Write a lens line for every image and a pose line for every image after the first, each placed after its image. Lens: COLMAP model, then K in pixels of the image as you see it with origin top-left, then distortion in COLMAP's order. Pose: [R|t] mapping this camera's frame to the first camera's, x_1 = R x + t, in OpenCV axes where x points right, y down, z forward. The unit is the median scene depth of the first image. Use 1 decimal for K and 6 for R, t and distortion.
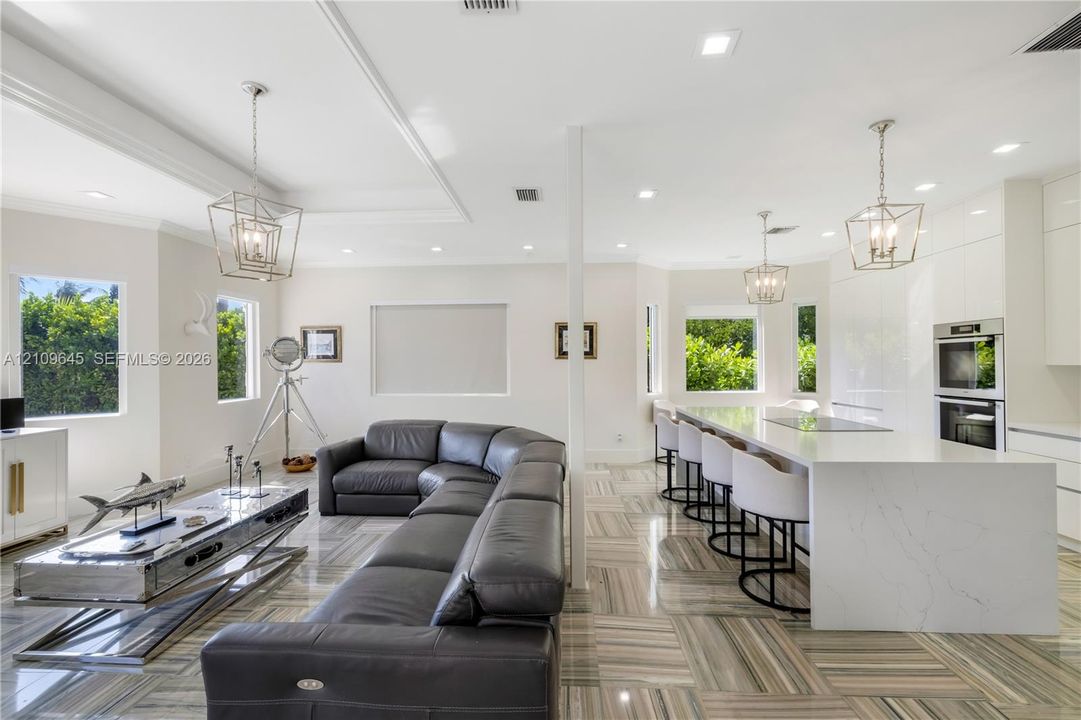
lens RADIAL K [[435.6, 0, 540.5], [0, 435.6, 360.0], [0, 0, 1]] dist [-0.000132, 0.000055]
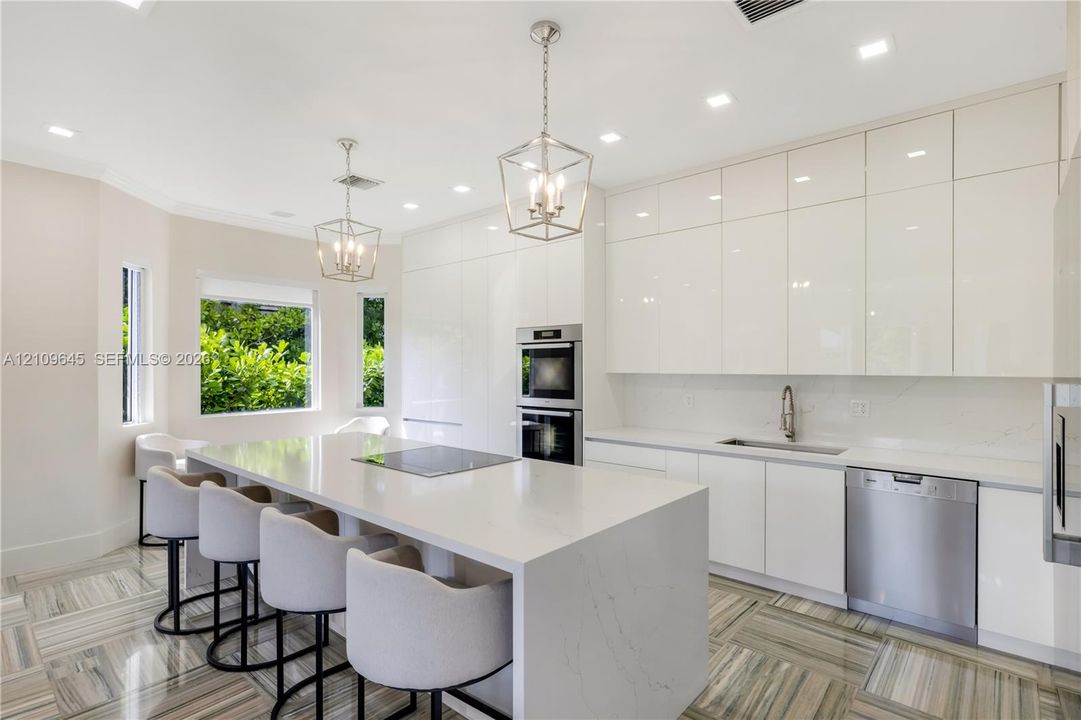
lens RADIAL K [[523.4, 0, 539.9], [0, 523.4, 368.5], [0, 0, 1]] dist [-0.000959, 0.000998]
pose [[0.608965, 0.006186, 0.793173, 0.047735], [-0.009453, 0.999955, -0.000541, 0.001877], [-0.793141, -0.007168, 0.608996, 0.204378]]
